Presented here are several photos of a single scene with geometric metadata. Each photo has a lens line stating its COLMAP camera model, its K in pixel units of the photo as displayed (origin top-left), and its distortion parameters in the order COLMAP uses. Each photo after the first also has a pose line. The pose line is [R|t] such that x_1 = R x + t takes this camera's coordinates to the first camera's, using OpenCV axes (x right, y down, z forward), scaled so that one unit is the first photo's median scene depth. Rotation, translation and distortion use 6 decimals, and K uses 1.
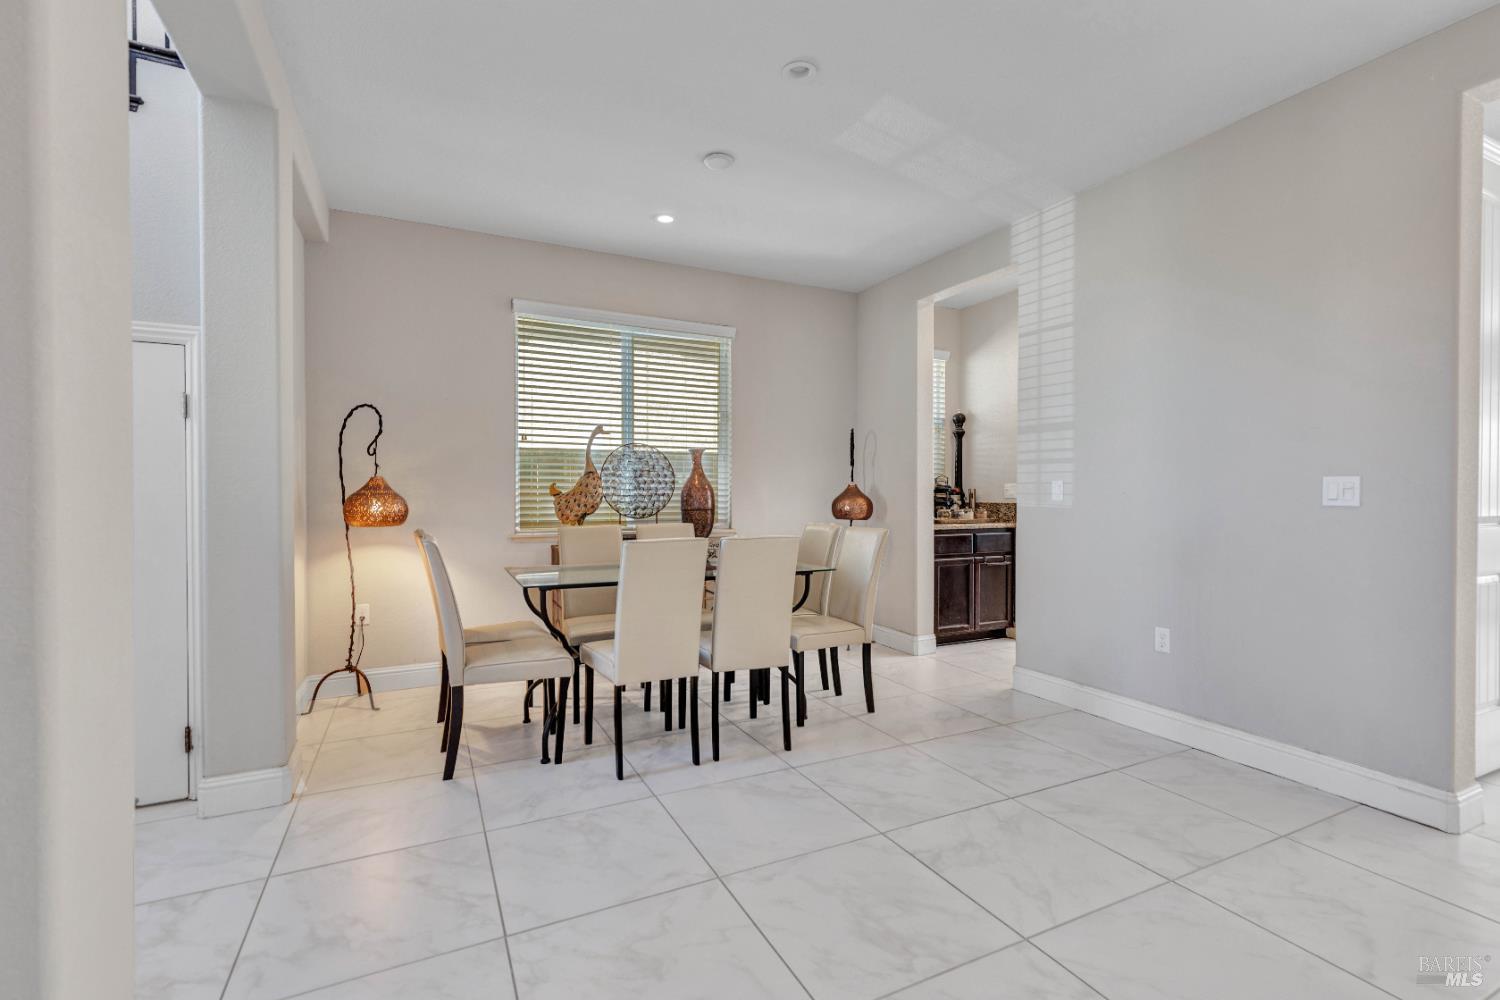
lens RADIAL K [[679.6, 0, 755.5], [0, 679.6, 501.1], [0, 0, 1]] dist [0.011842, -0.000381]
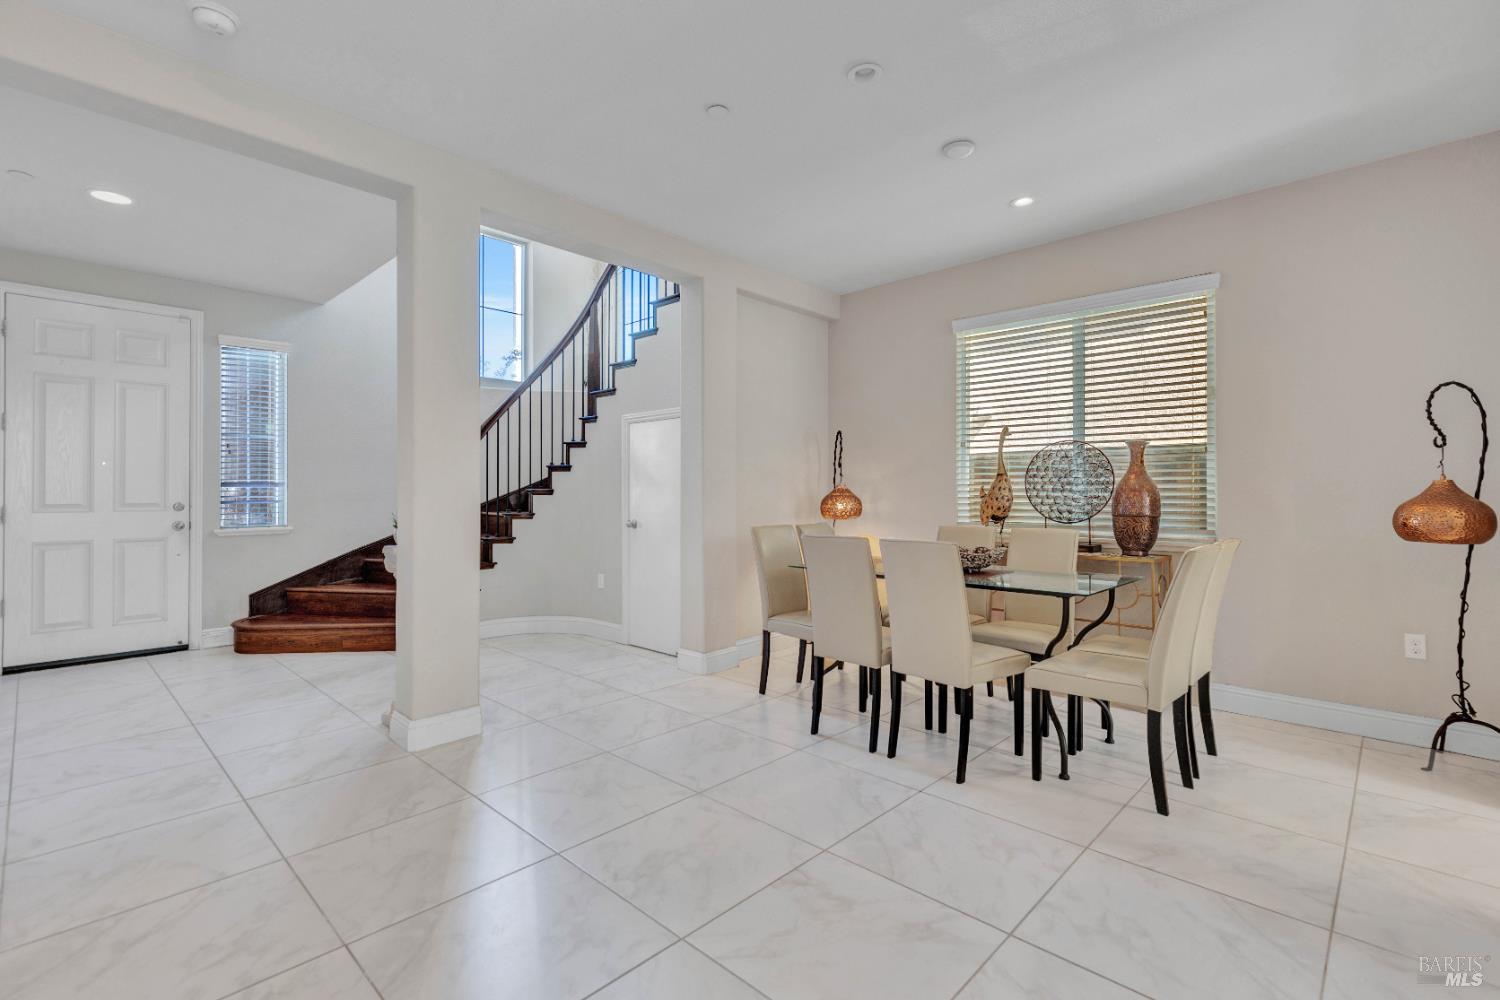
lens RADIAL K [[668.8, 0, 740.8], [0, 668.8, 494.7], [0, 0, 1]] dist [0.002640, 0.000092]
pose [[0.341019, -0.000826, -0.940056, 0.551165], [-0.014601, 0.999874, -0.006175, -0.000982], [0.939943, 0.015832, 0.340964, 0.303511]]
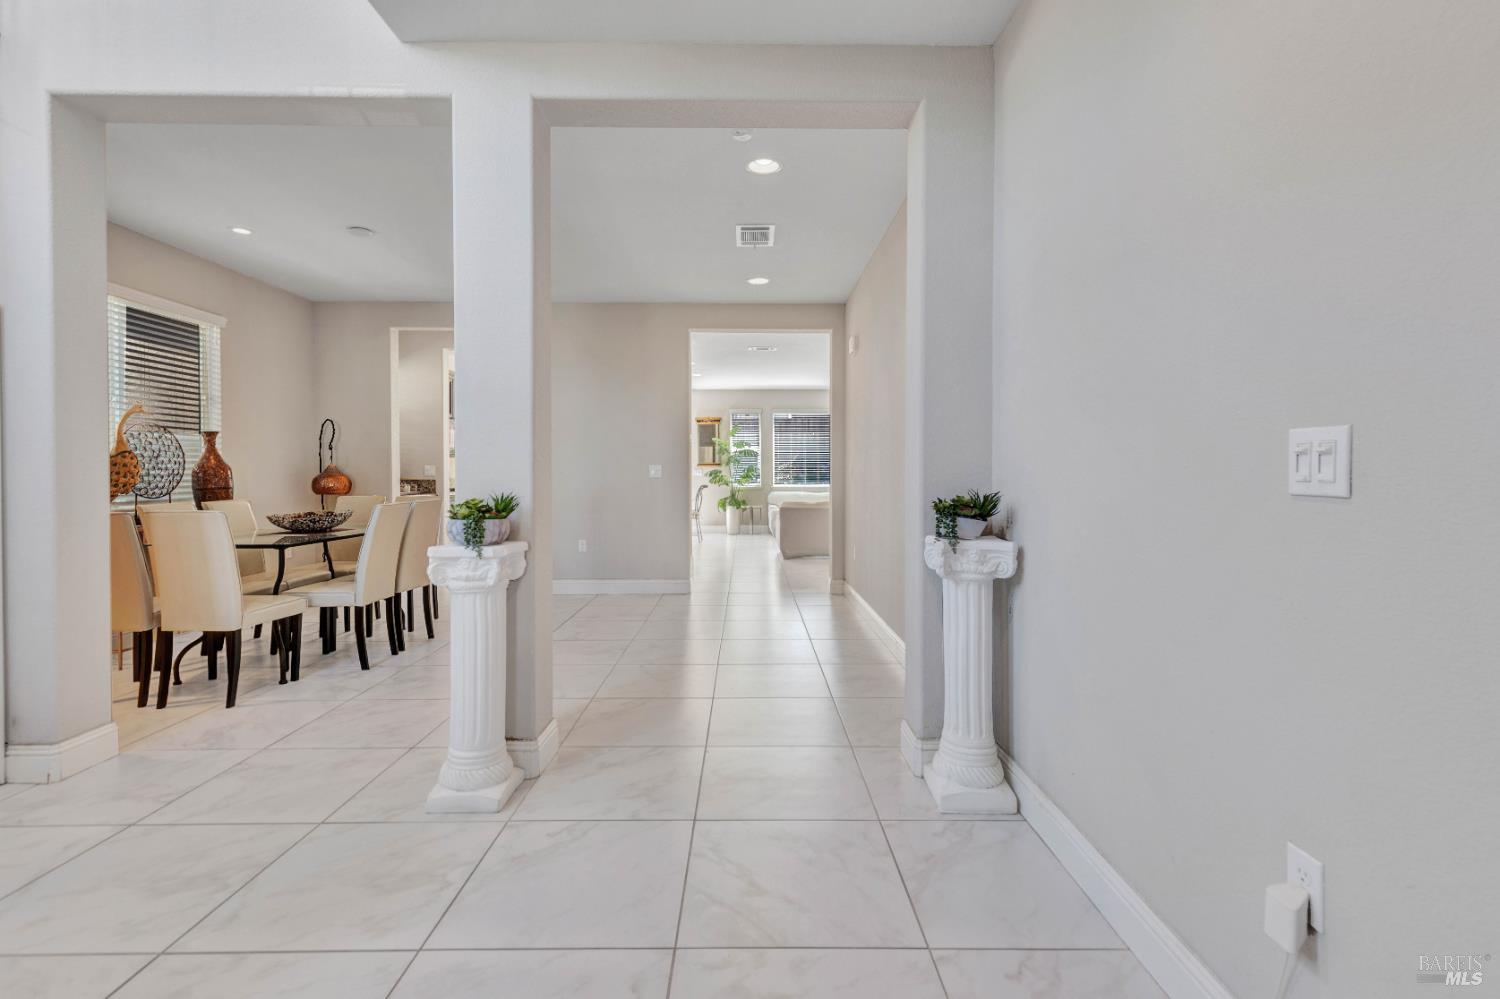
lens RADIAL K [[681.3, 0, 744.3], [0, 681.3, 481.3], [0, 0, 1]] dist [0.009586, -0.000415]
pose [[0.447765, -0.011609, 0.894076, -0.724097], [0.013408, 0.999890, 0.006268, 0.005976], [-0.894051, 0.009181, 0.447872, -0.237364]]
